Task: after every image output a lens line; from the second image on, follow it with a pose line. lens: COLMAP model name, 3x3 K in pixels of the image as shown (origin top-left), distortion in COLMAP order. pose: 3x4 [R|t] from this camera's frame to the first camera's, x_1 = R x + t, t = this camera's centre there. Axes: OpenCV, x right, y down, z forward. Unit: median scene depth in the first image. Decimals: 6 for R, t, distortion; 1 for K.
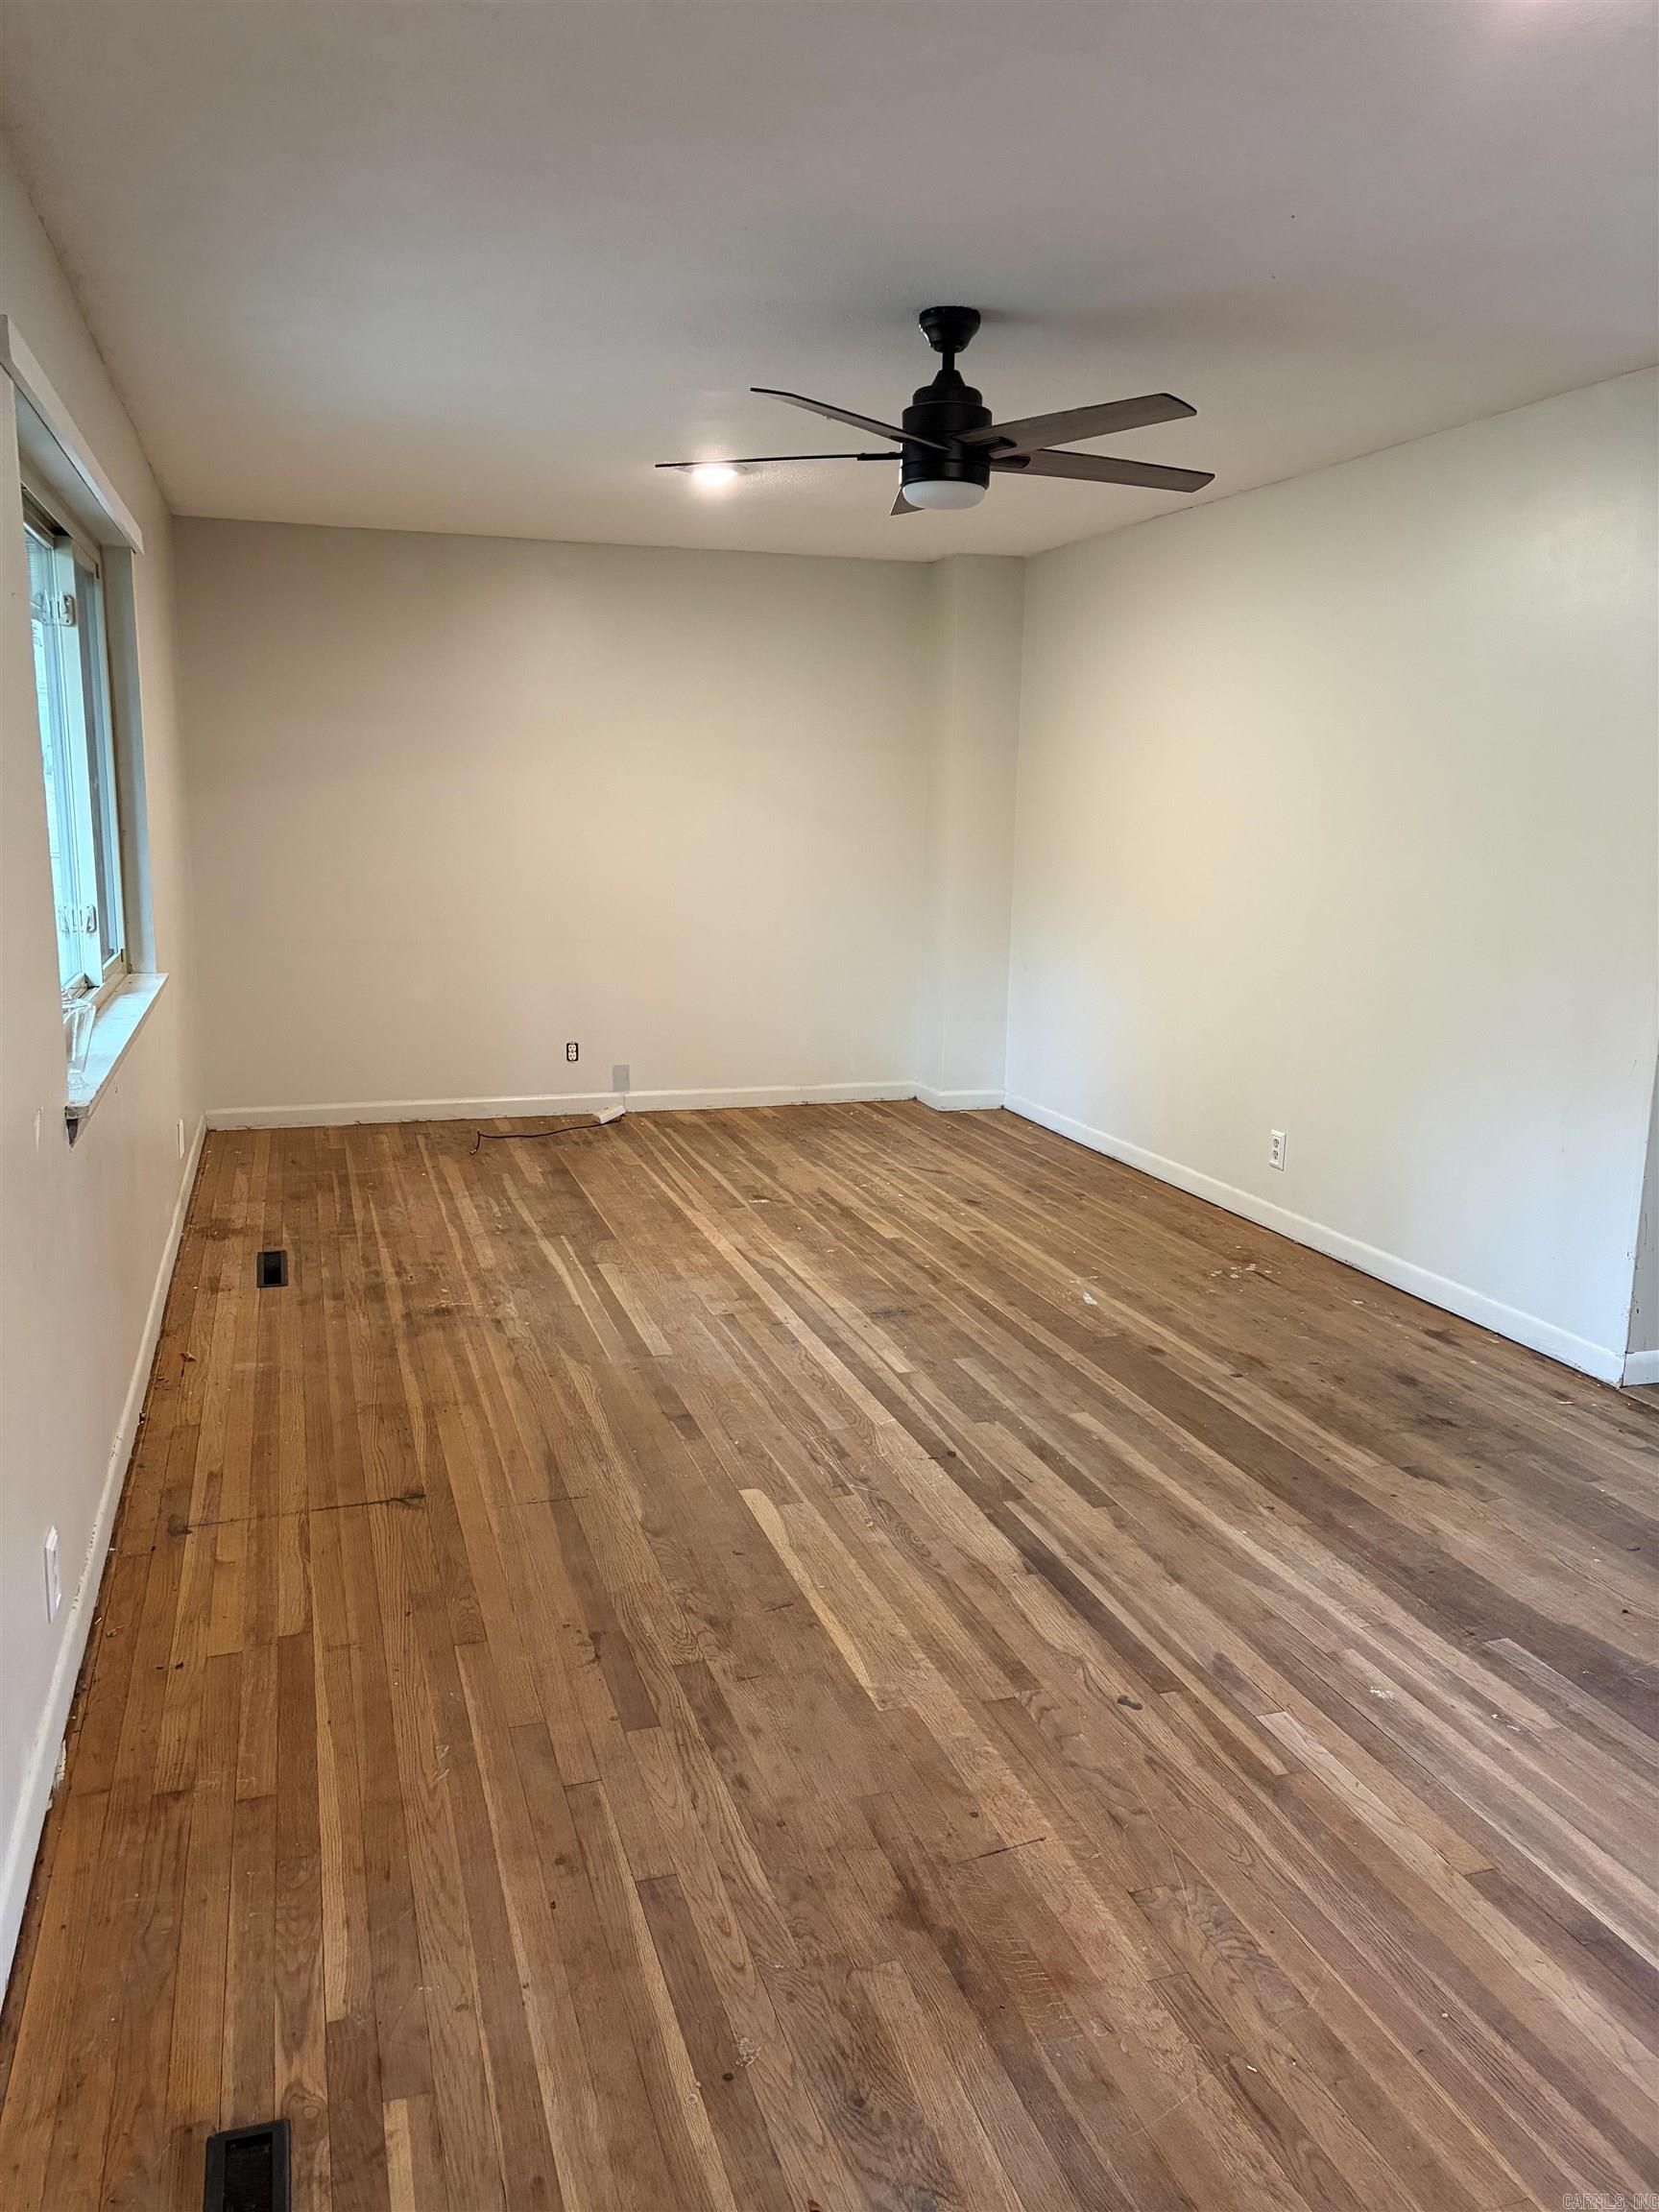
lens RADIAL K [[1674.1, 0, 832.6], [0, 1674.1, 1113.4], [0, 0, 1]] dist [0.103020, -0.035259]
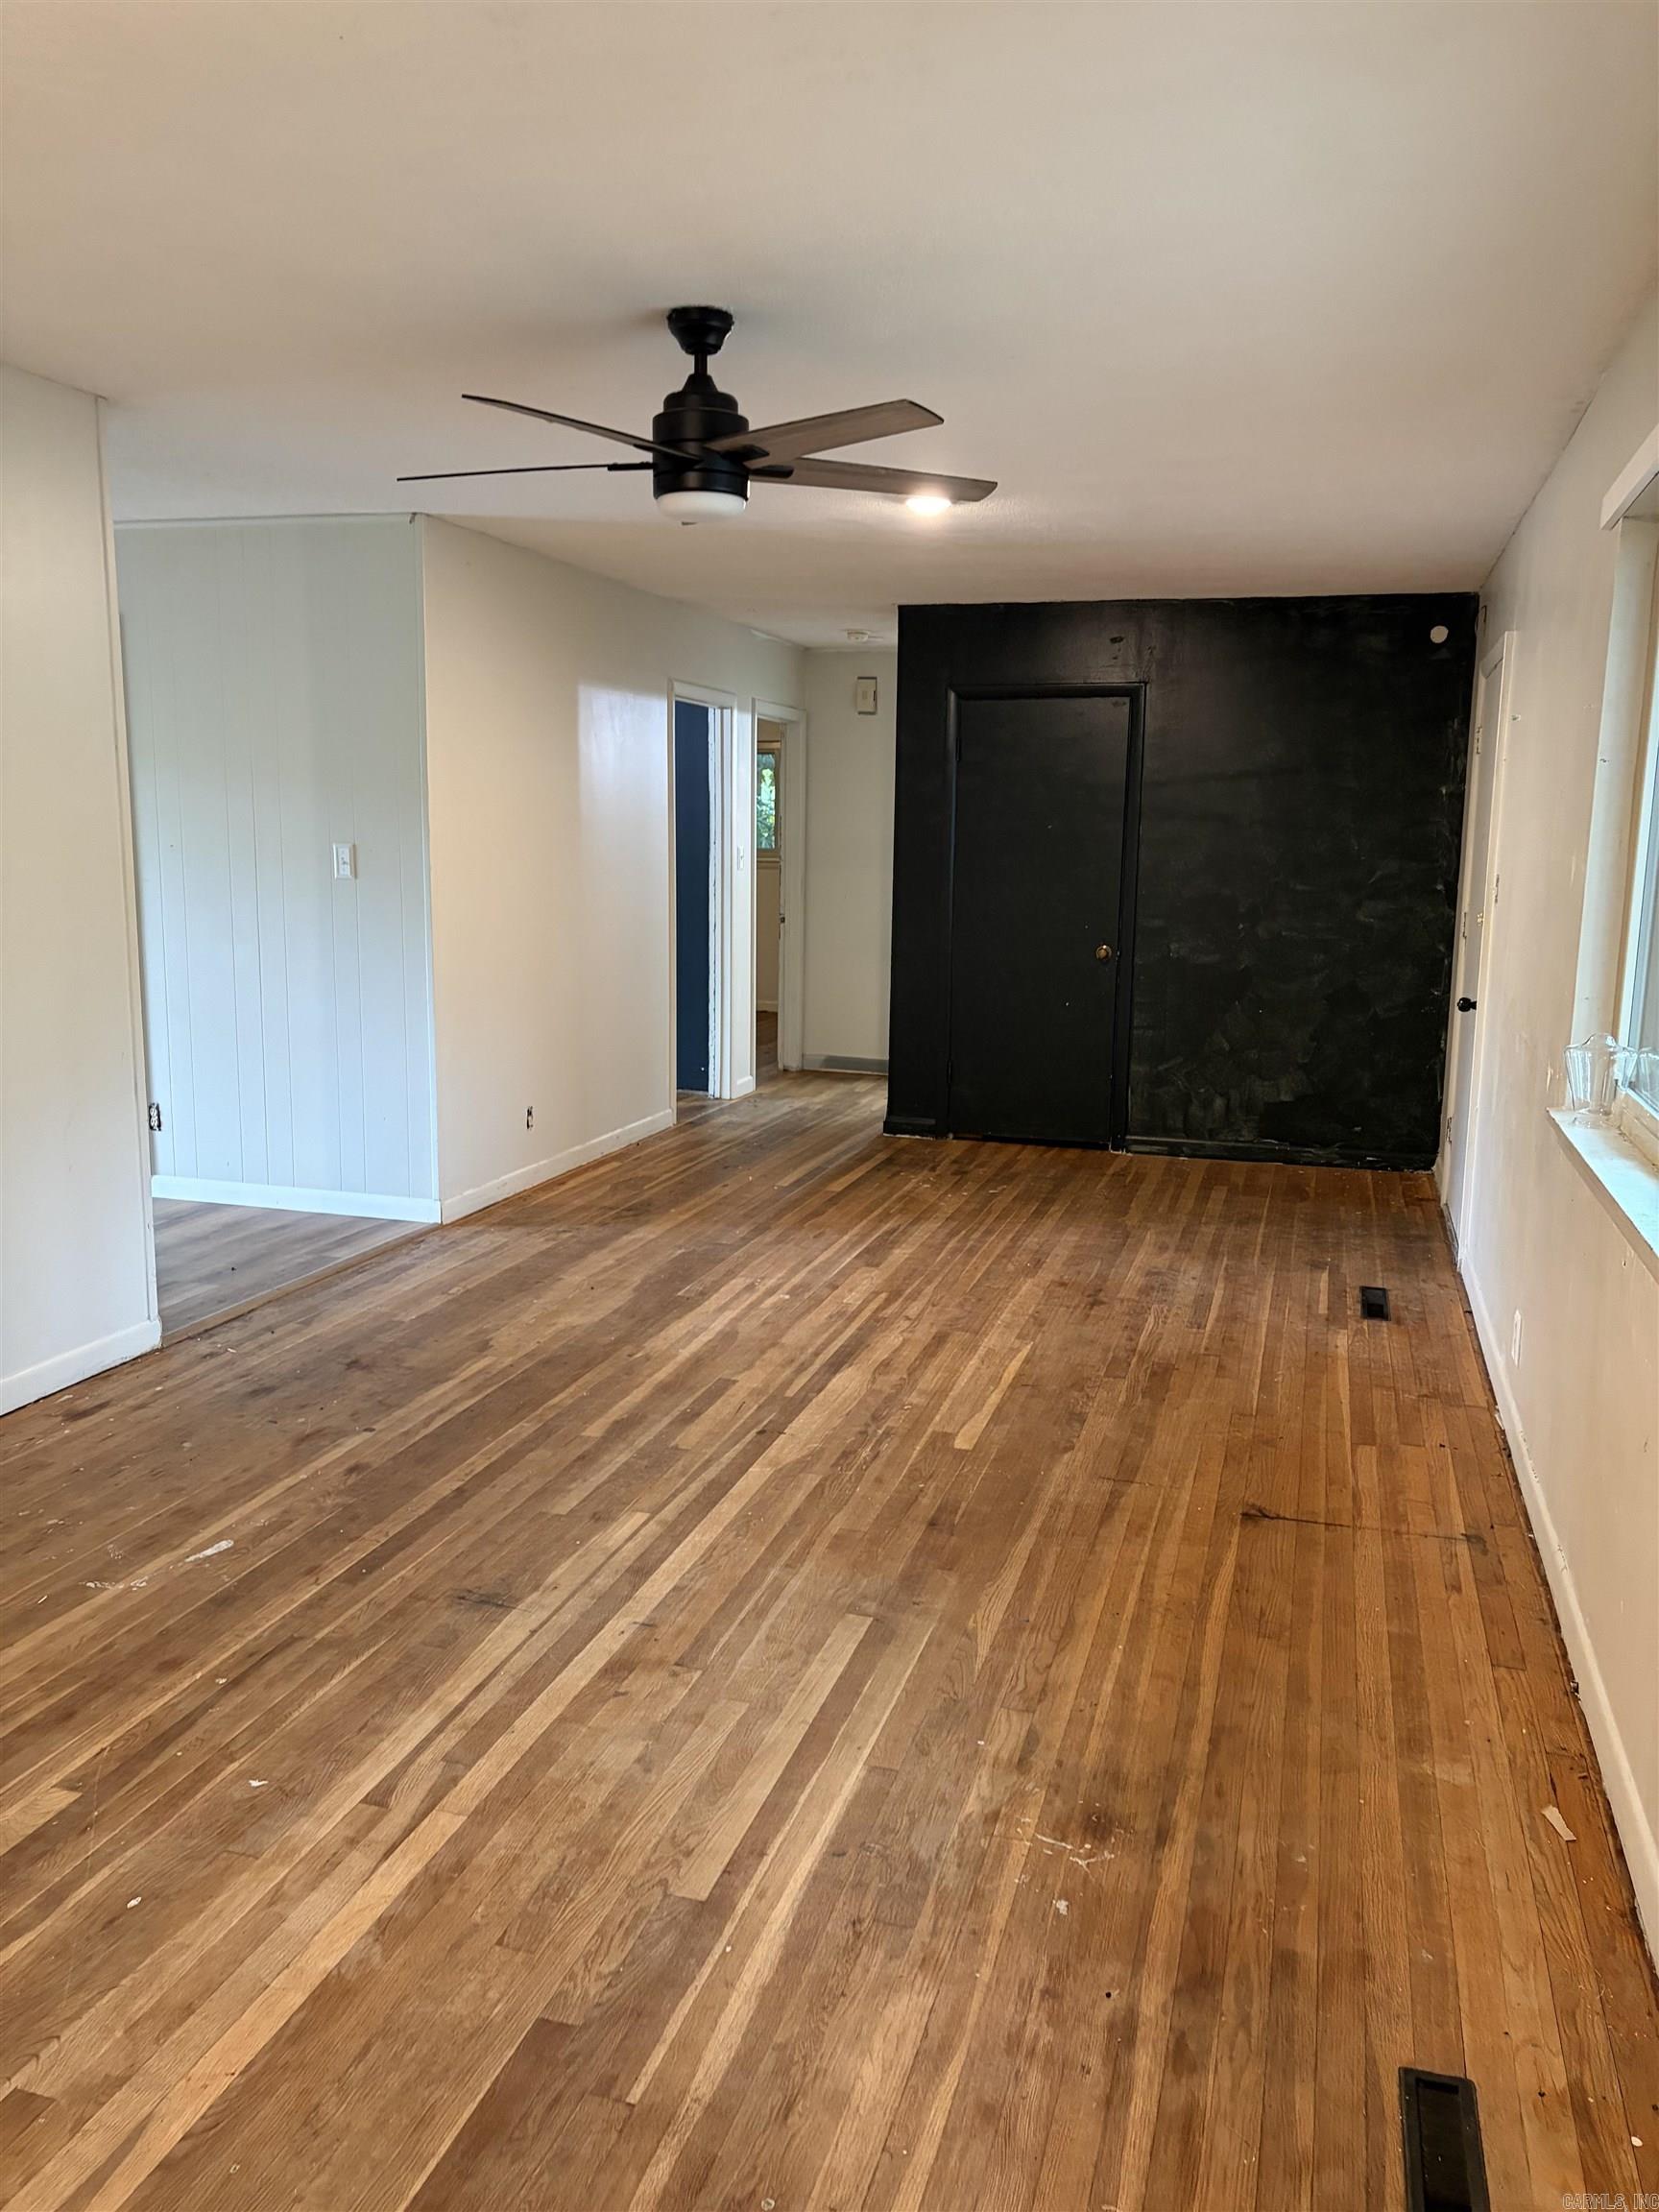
lens RADIAL K [[1674.1, 0, 844.0], [0, 1674.1, 1121.6], [0, 0, 1]] dist [0.103020, -0.035259]
pose [[-0.828034, -0.128350, 0.545789, -0.507479], [0.076935, 0.938227, 0.337358, -0.326085], [-0.555374, 0.321335, -0.767010, 1.636439]]
